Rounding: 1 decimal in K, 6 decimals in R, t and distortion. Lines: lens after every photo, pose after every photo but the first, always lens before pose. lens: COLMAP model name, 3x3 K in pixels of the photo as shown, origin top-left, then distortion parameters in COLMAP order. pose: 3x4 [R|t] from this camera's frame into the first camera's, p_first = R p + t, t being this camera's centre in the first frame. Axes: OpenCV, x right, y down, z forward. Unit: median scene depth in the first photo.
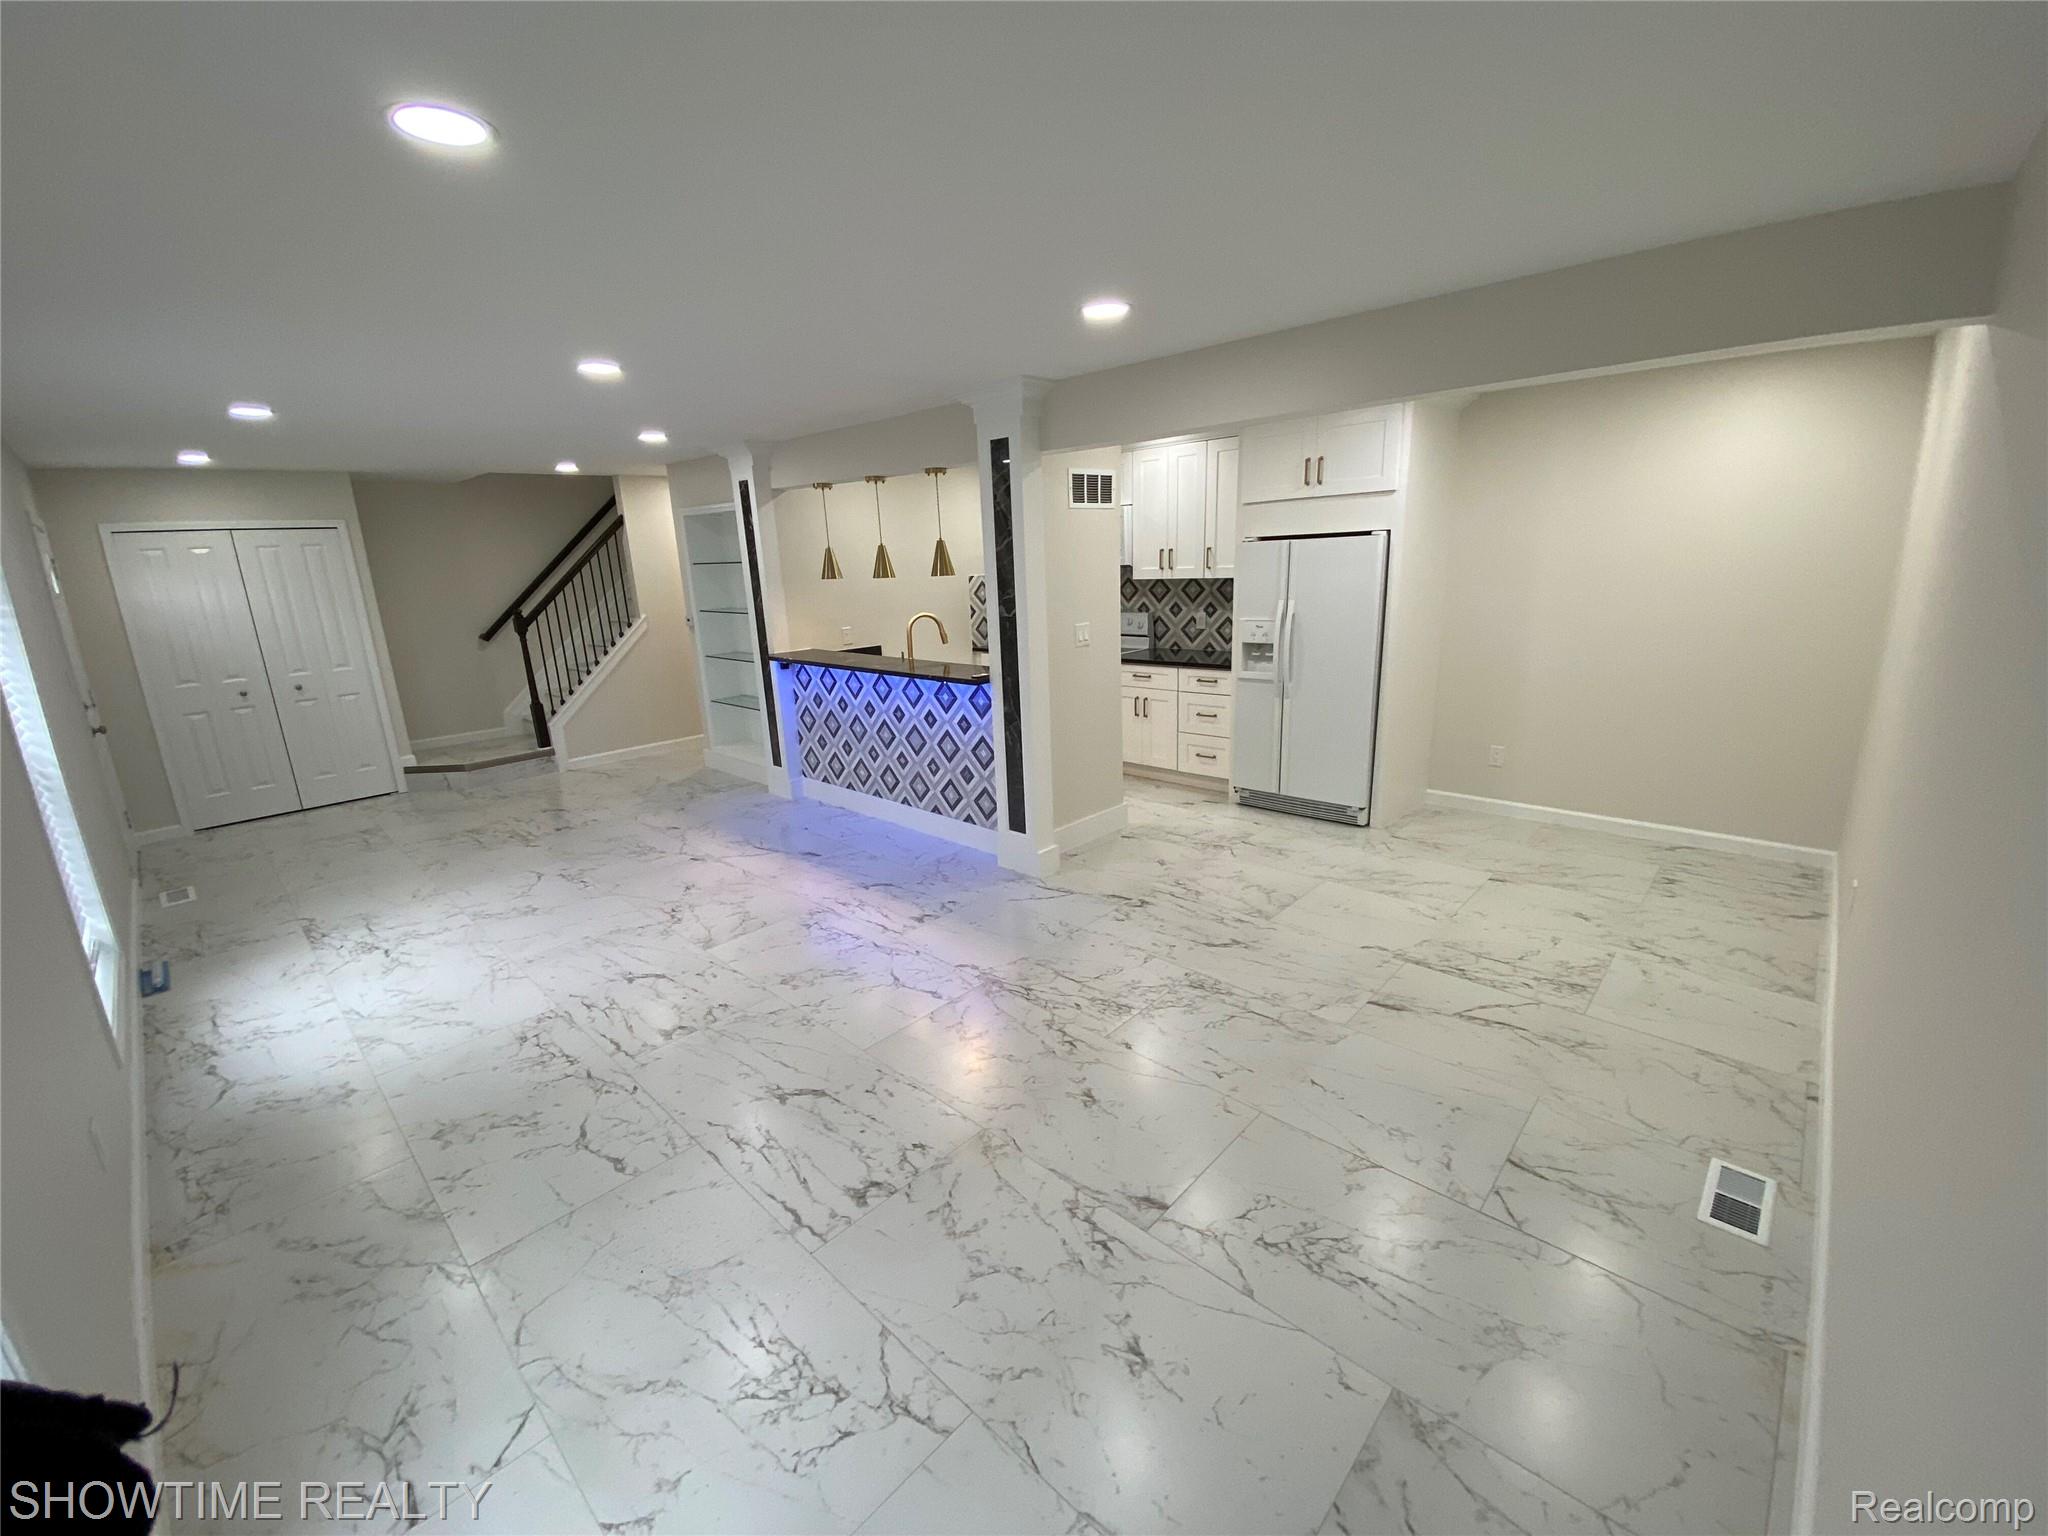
lens RADIAL K [[821.1, 0, 1021.6], [0, 821.1, 764.8], [0, 0, 1]] dist [0.032824, -0.021929]
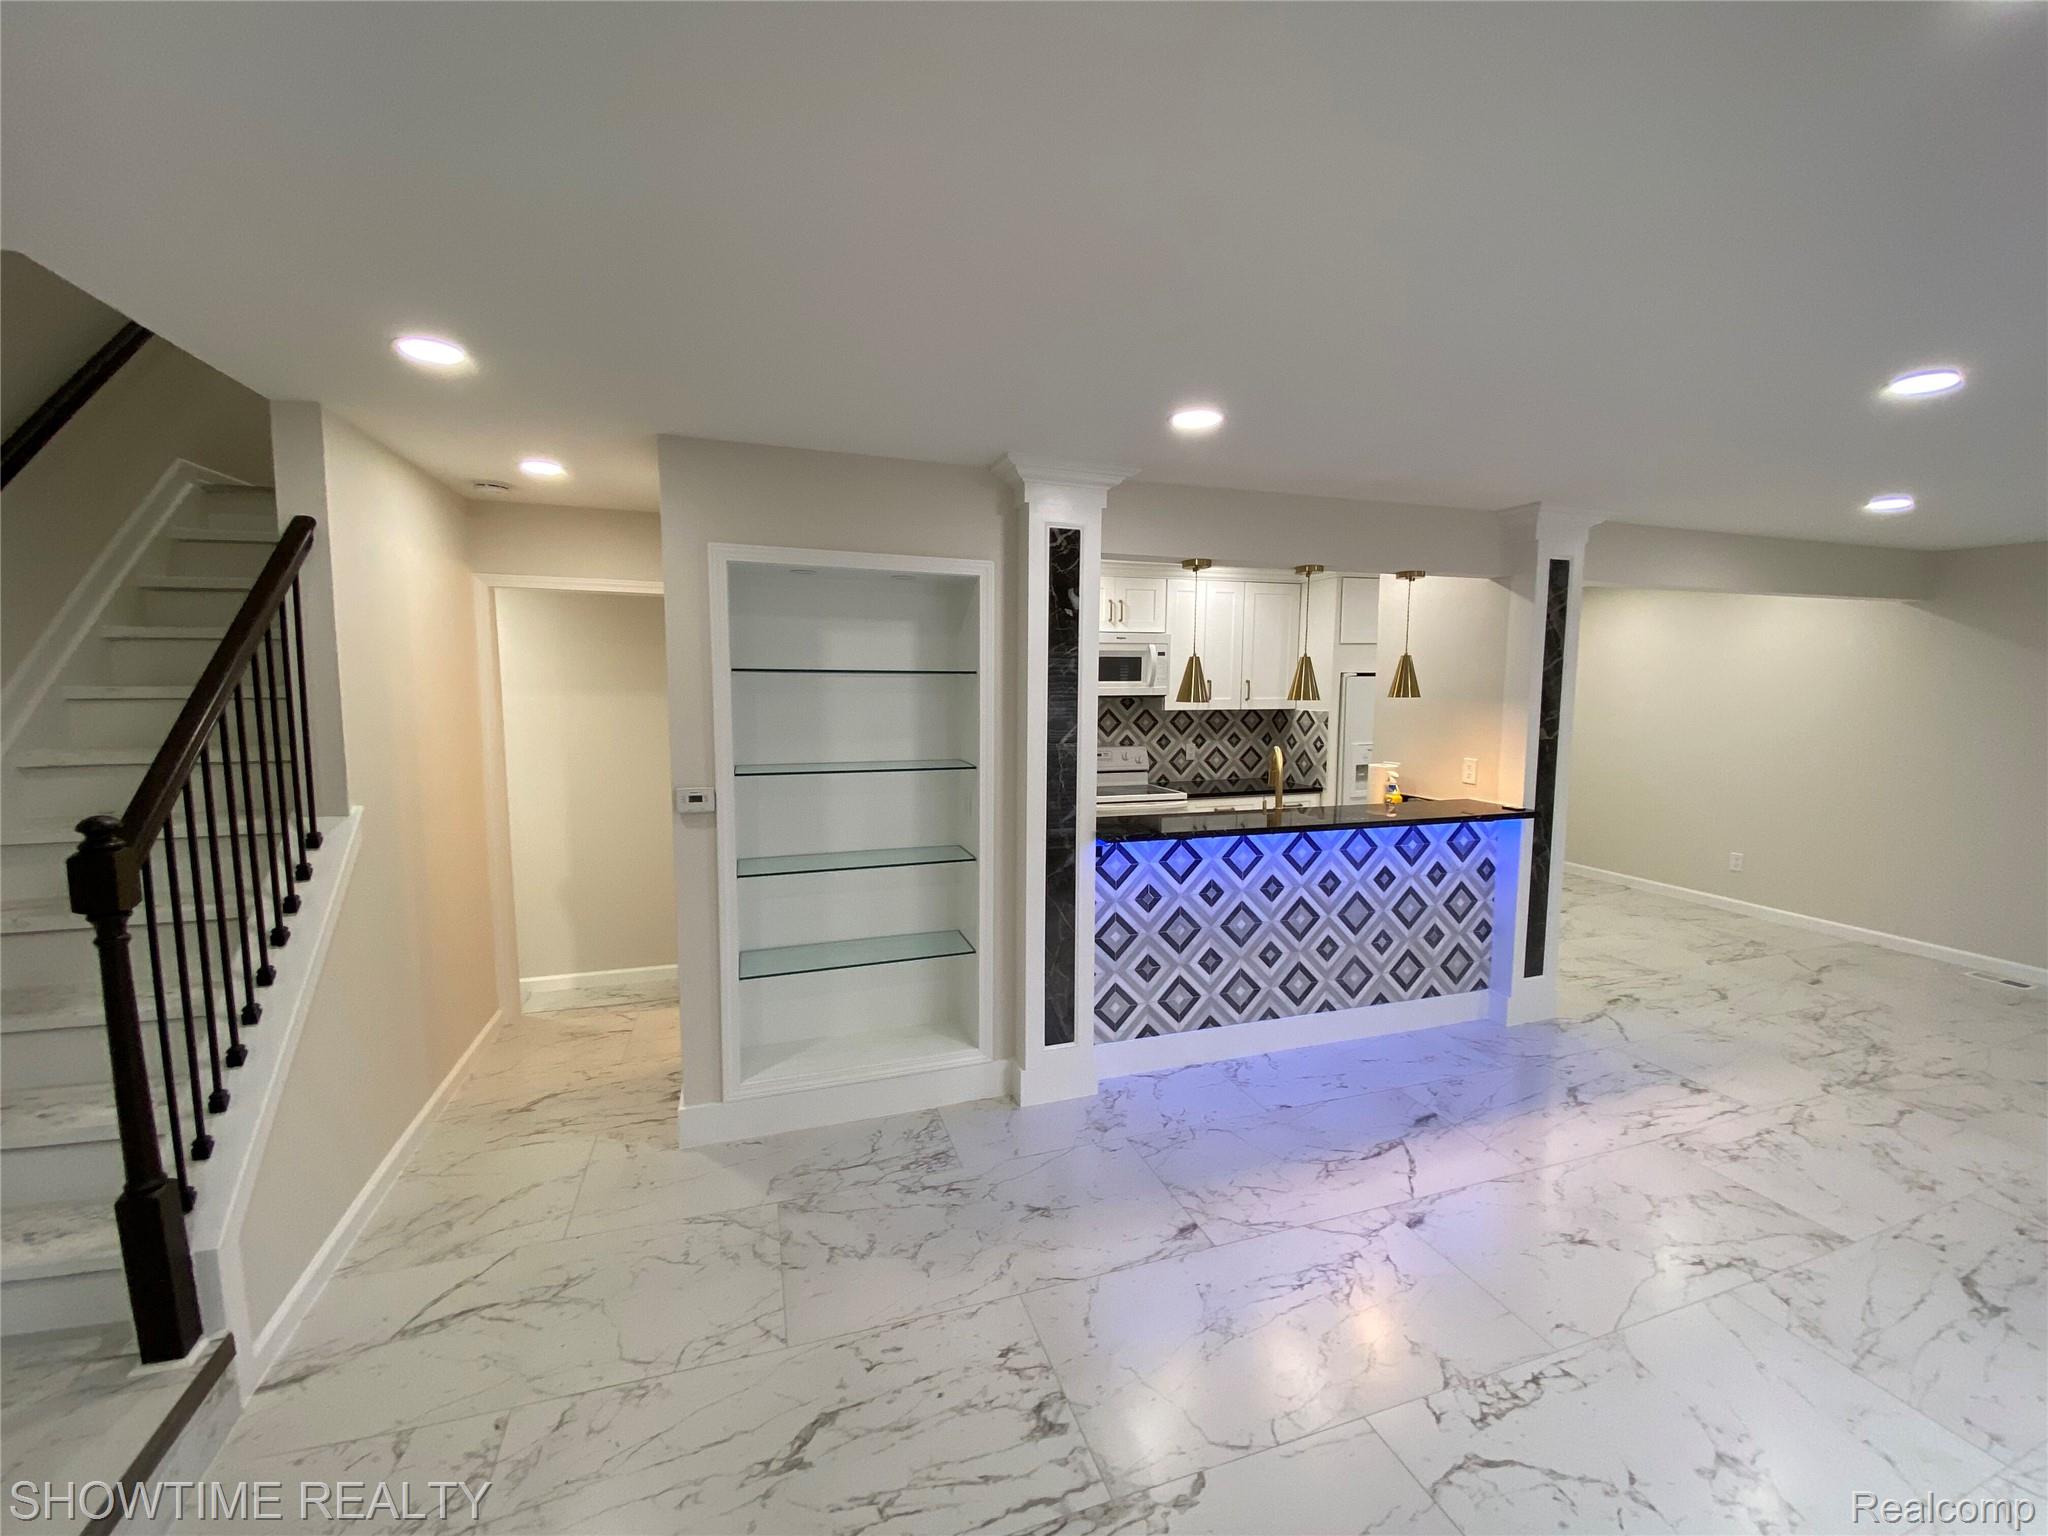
lens RADIAL K [[821.1, 0, 1021.6], [0, 821.1, 764.8], [0, 0, 1]] dist [0.032824, -0.021929]
pose [[0.472835, -0.045217, 0.879990, -0.862506], [0.199129, 0.978330, -0.056726, -0.167284], [-0.858356, 0.202053, 0.471592, 0.825192]]
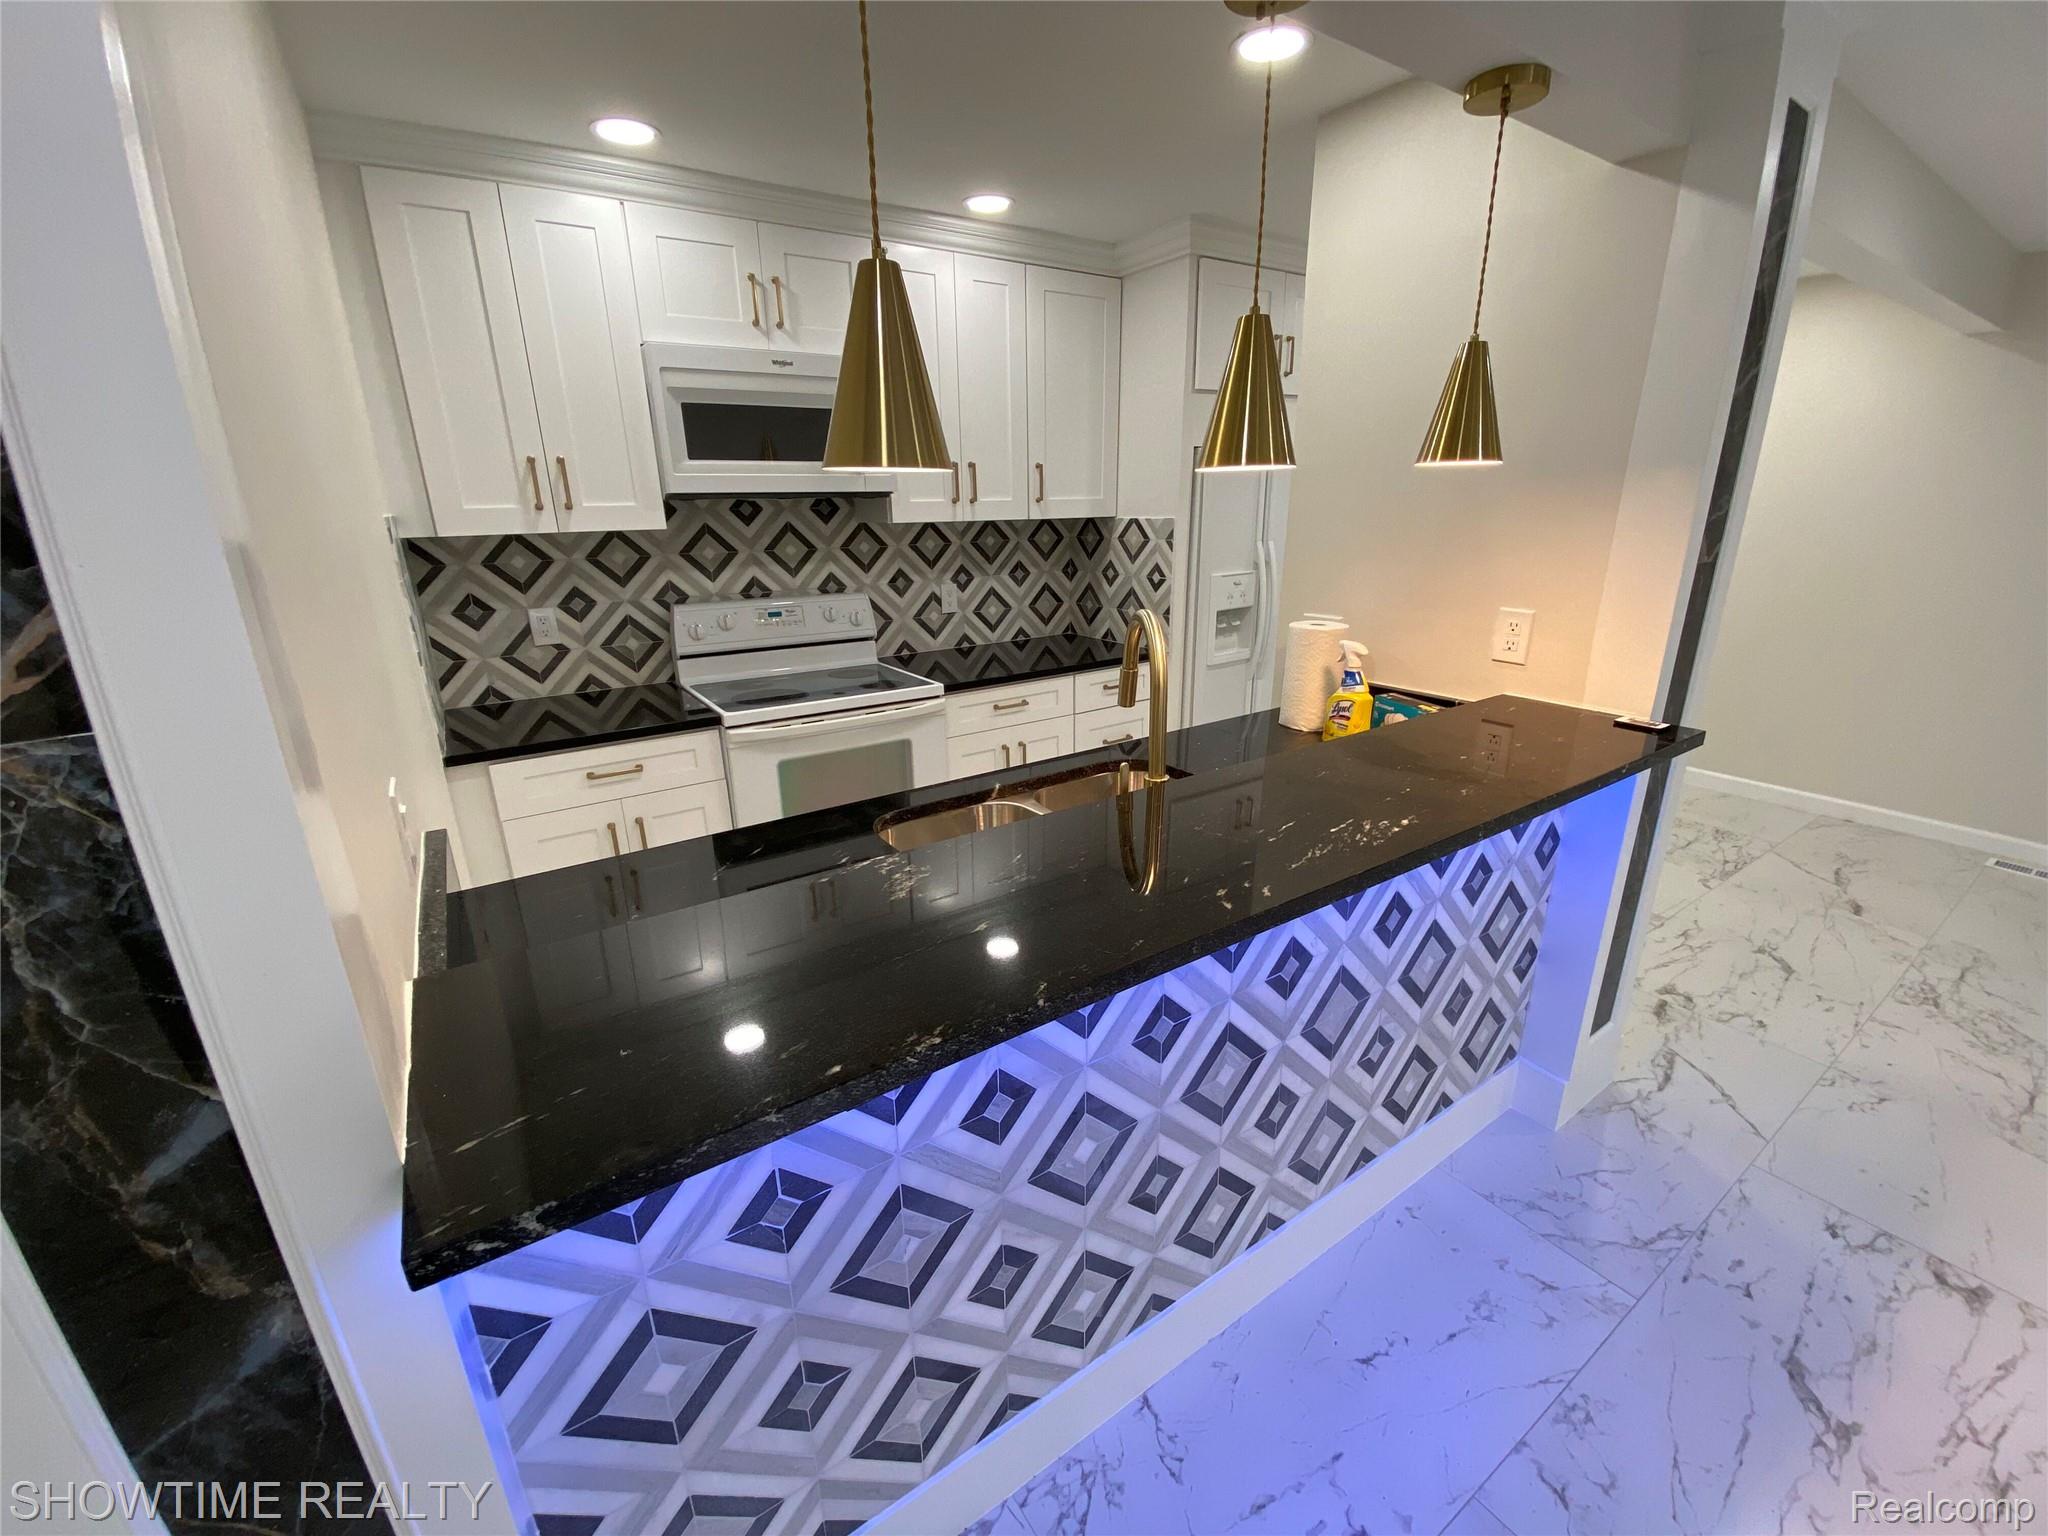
lens RADIAL K [[821.1, 0, 1021.6], [0, 821.1, 764.8], [0, 0, 1]] dist [0.032824, -0.021929]
pose [[0.222173, -0.261870, 0.939182, -0.396289], [0.248741, 0.946606, 0.205098, -0.196913], [-0.942744, 0.188046, 0.275448, 0.944289]]
